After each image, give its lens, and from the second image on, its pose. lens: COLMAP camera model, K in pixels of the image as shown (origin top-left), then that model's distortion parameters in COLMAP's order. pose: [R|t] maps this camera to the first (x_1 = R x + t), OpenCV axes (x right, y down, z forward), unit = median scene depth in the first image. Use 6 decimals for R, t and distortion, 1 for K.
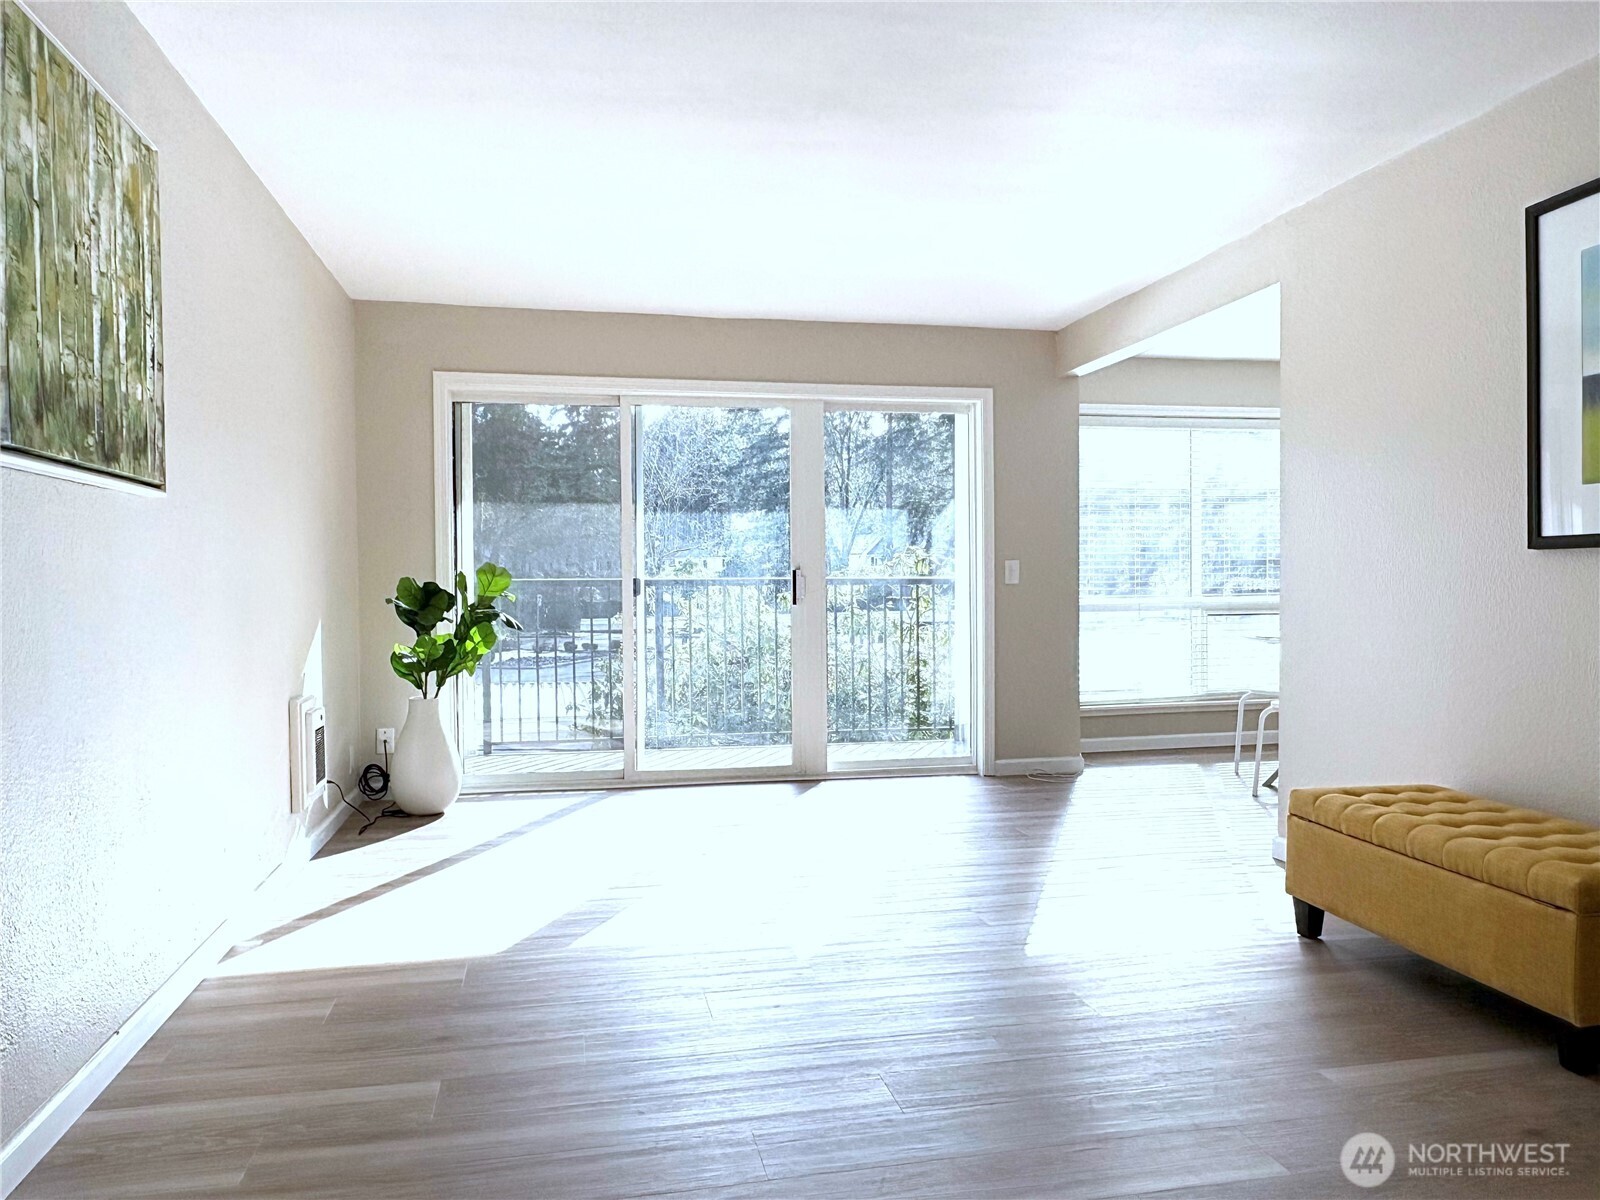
lens RADIAL K [[1133.4, 0, 793.0], [0, 1133.4, 608.8], [0, 0, 1]] dist [0.011949, 0.002050]
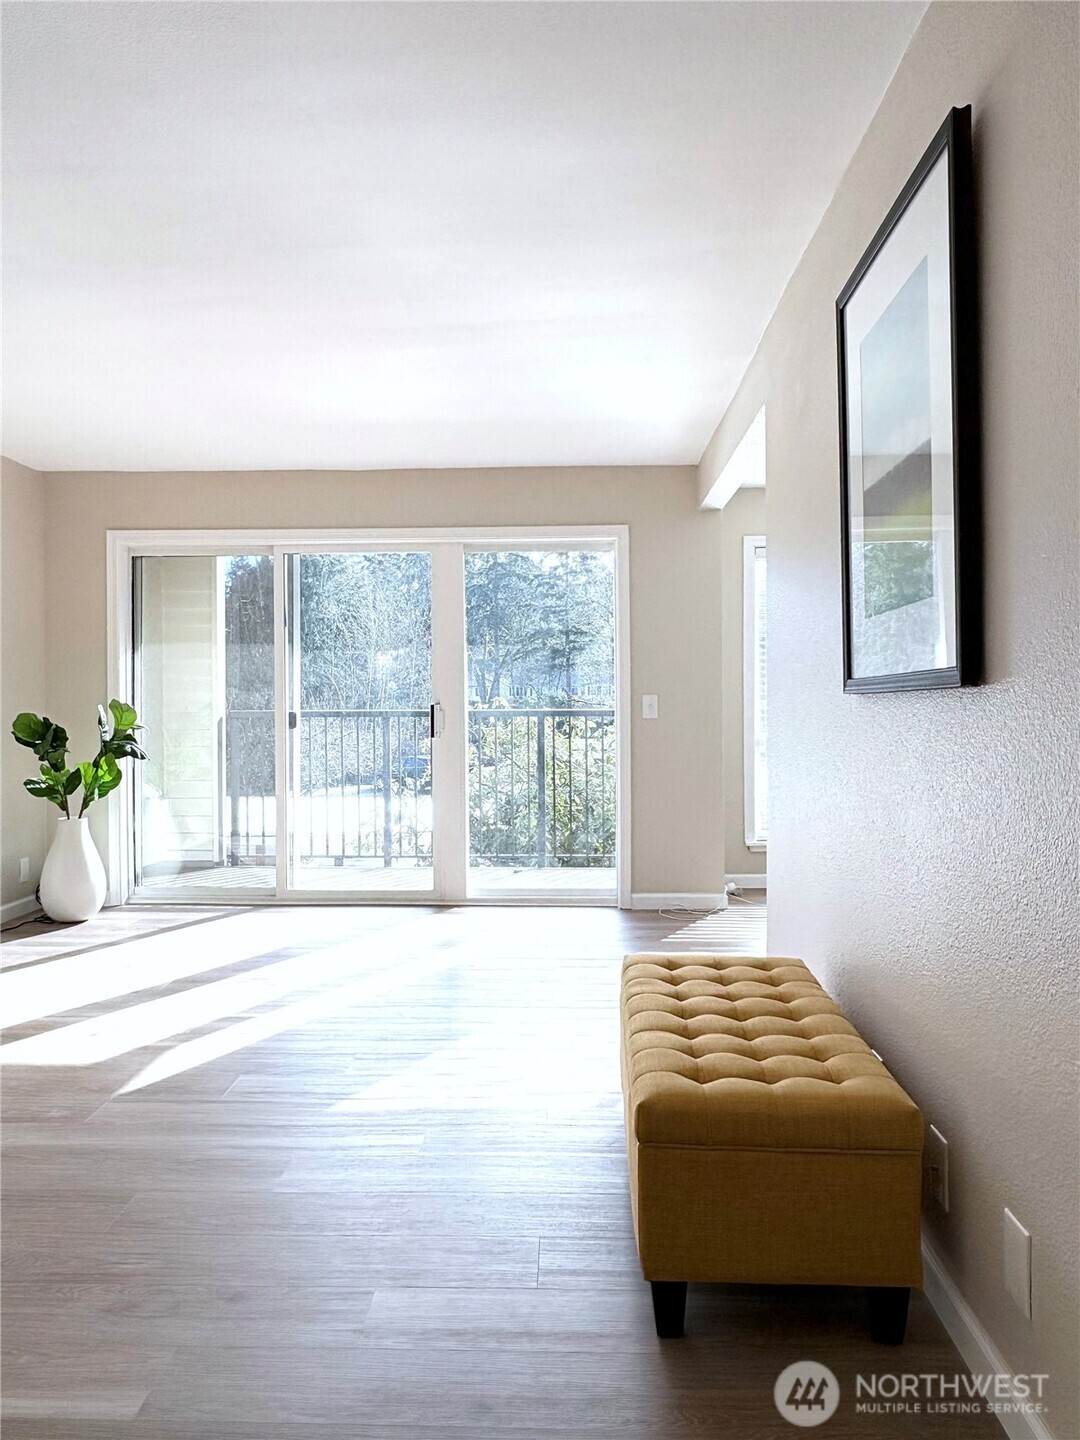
lens RADIAL K [[1020.1, 0, 541.6], [0, 1020.1, 707.8], [0, 0, 1]] dist [0.011949, 0.002050]
pose [[0.969847, 0.002536, -0.243703, 0.333457], [-0.007499, 0.999783, -0.019439, -0.013489], [0.243601, 0.020681, 0.969655, 0.106450]]
